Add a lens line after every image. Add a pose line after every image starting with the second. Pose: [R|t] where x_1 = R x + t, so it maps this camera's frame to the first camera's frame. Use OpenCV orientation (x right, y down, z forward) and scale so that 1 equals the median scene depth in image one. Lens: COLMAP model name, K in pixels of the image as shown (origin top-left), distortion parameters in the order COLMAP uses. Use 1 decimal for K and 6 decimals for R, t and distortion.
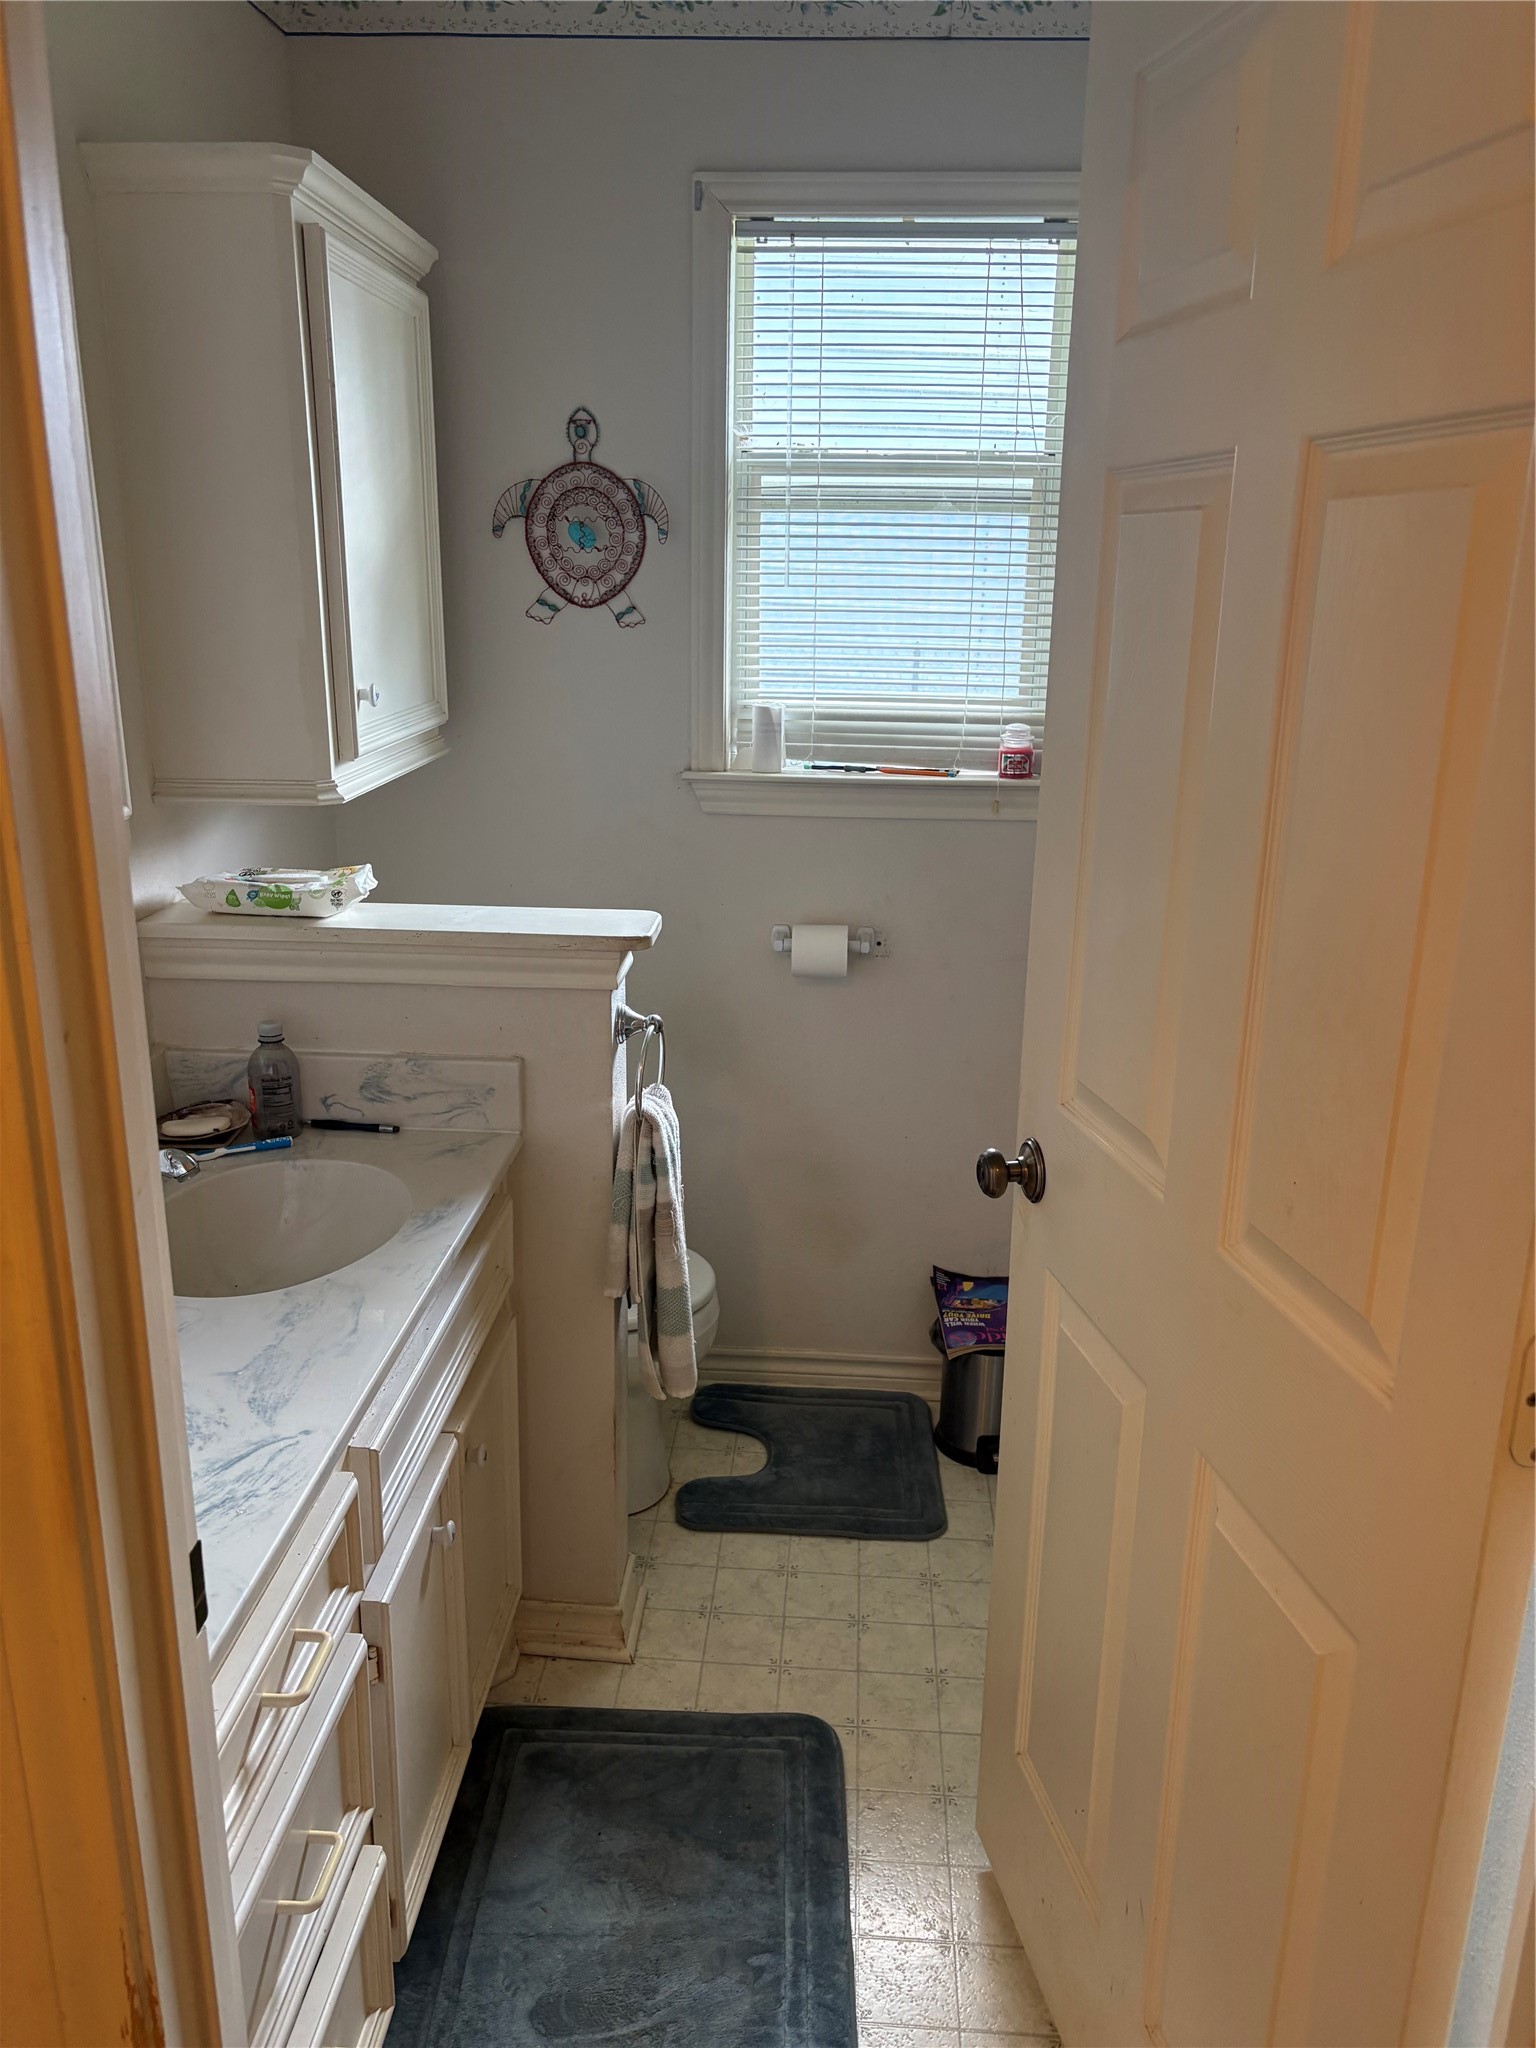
lens RADIAL K [[1567.4, 0, 766.6], [0, 1567.4, 1027.7], [0, 0, 1]] dist [0.060594, -0.055264]
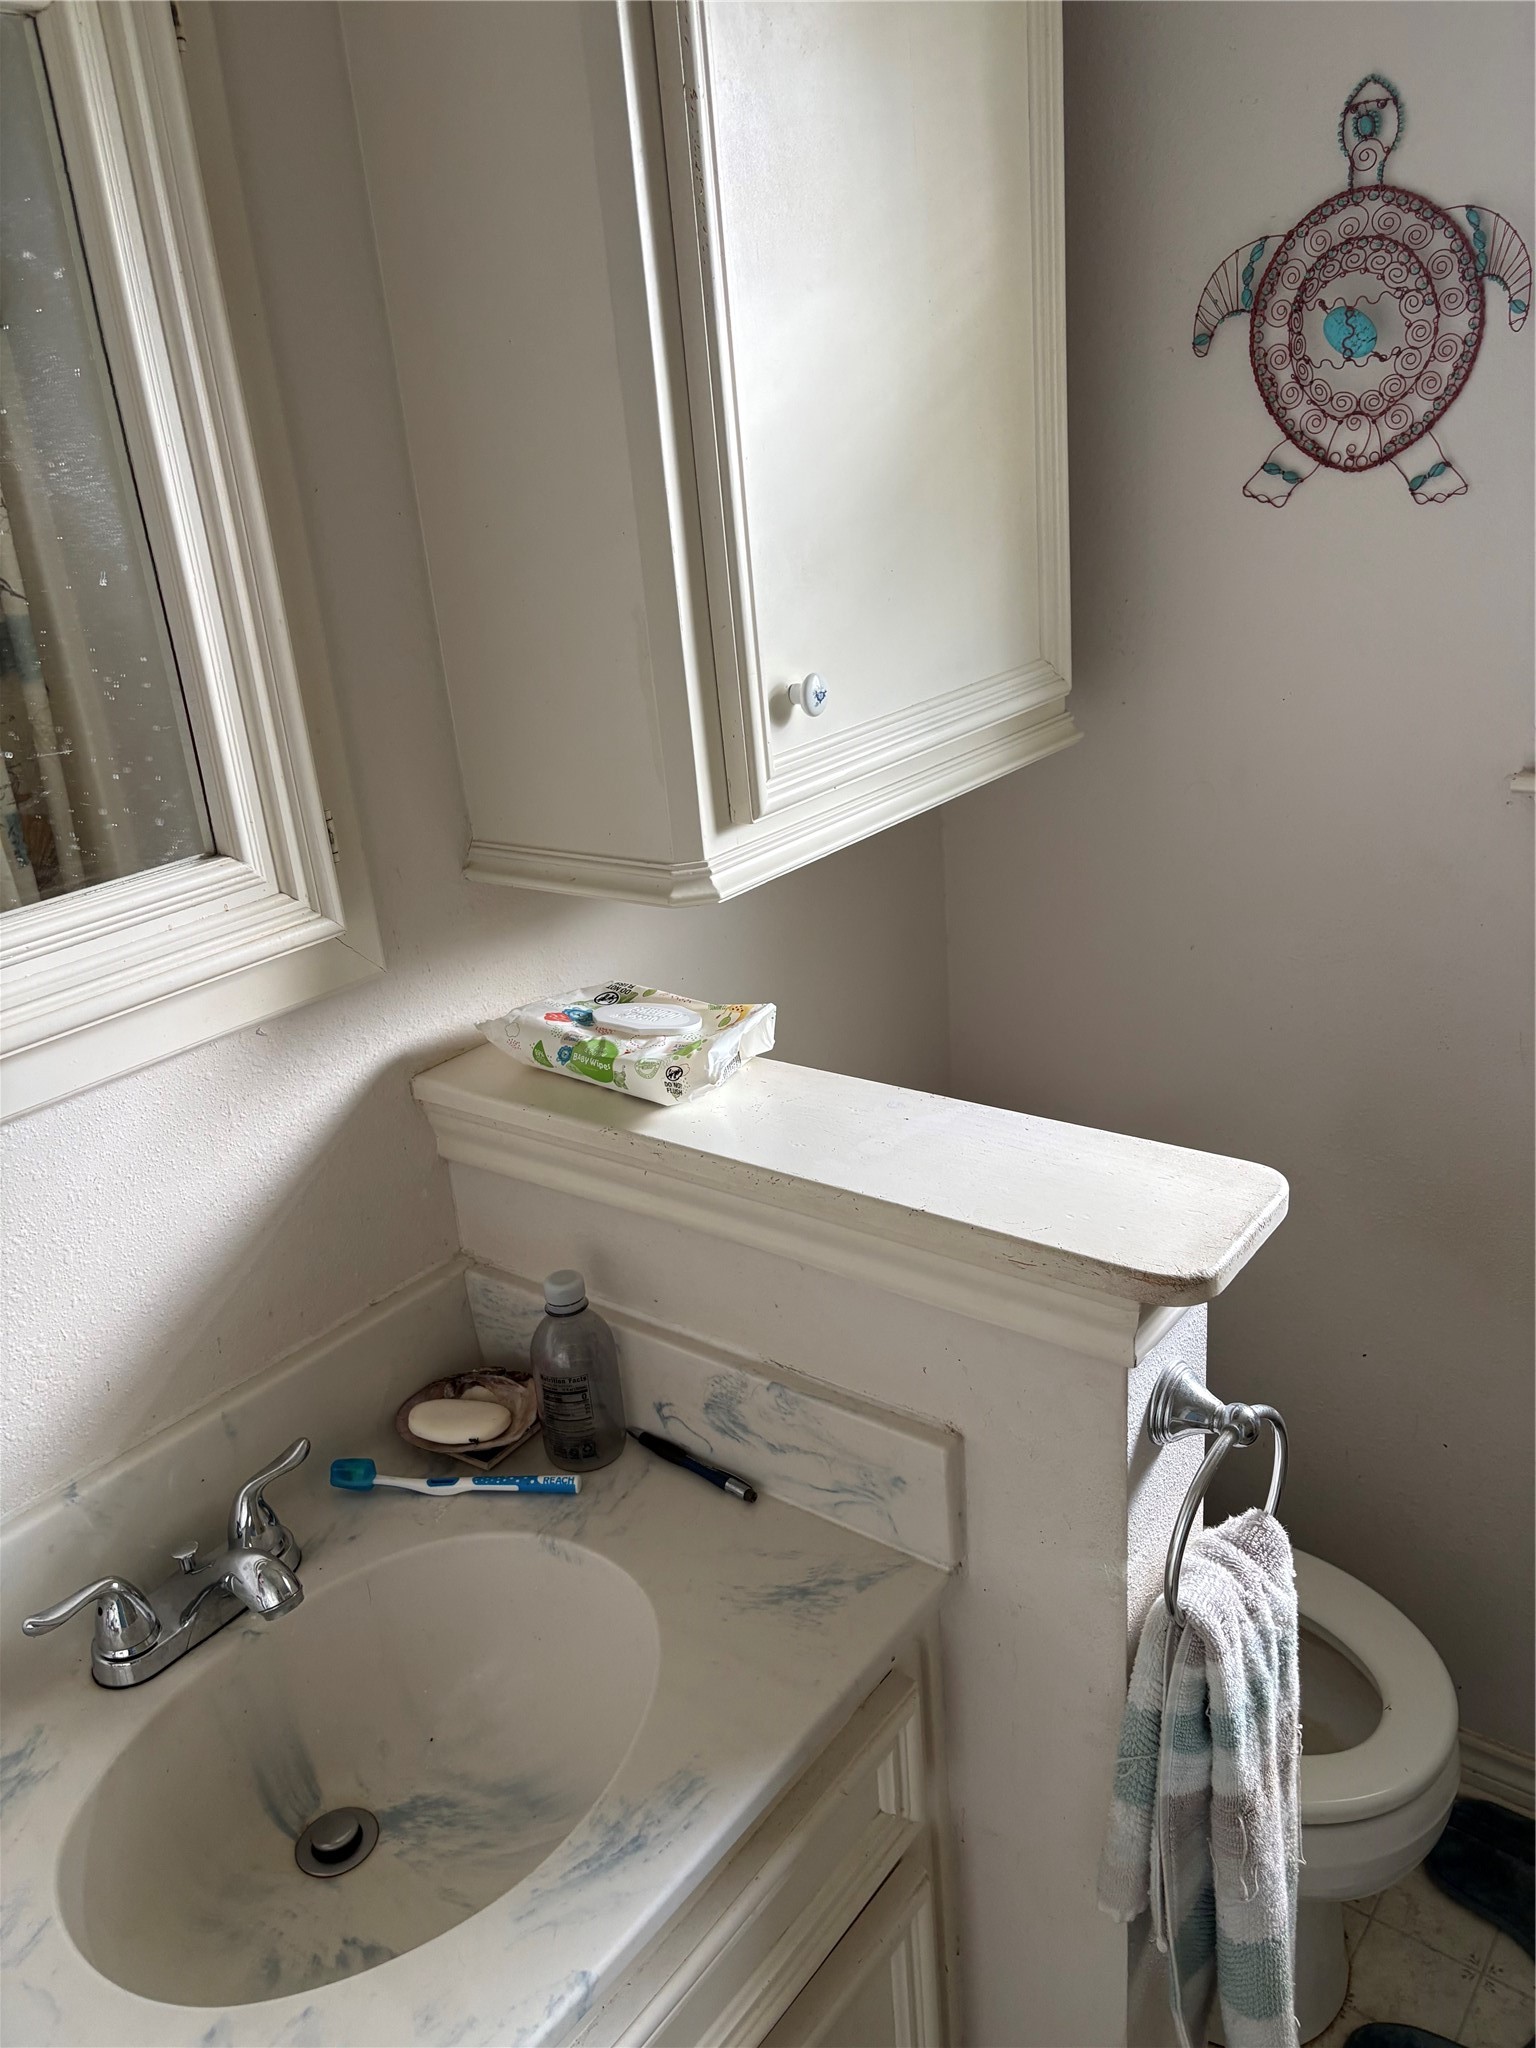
lens RADIAL K [[1567.4, 0, 763.2], [0, 1567.4, 1023.4], [0, 0, 1]] dist [0.060594, -0.055264]
pose [[0.823309, 0.125744, -0.553490, 0.048759], [-0.070451, 0.990250, 0.120173, -0.145467], [0.563204, -0.059945, 0.824141, 0.475797]]
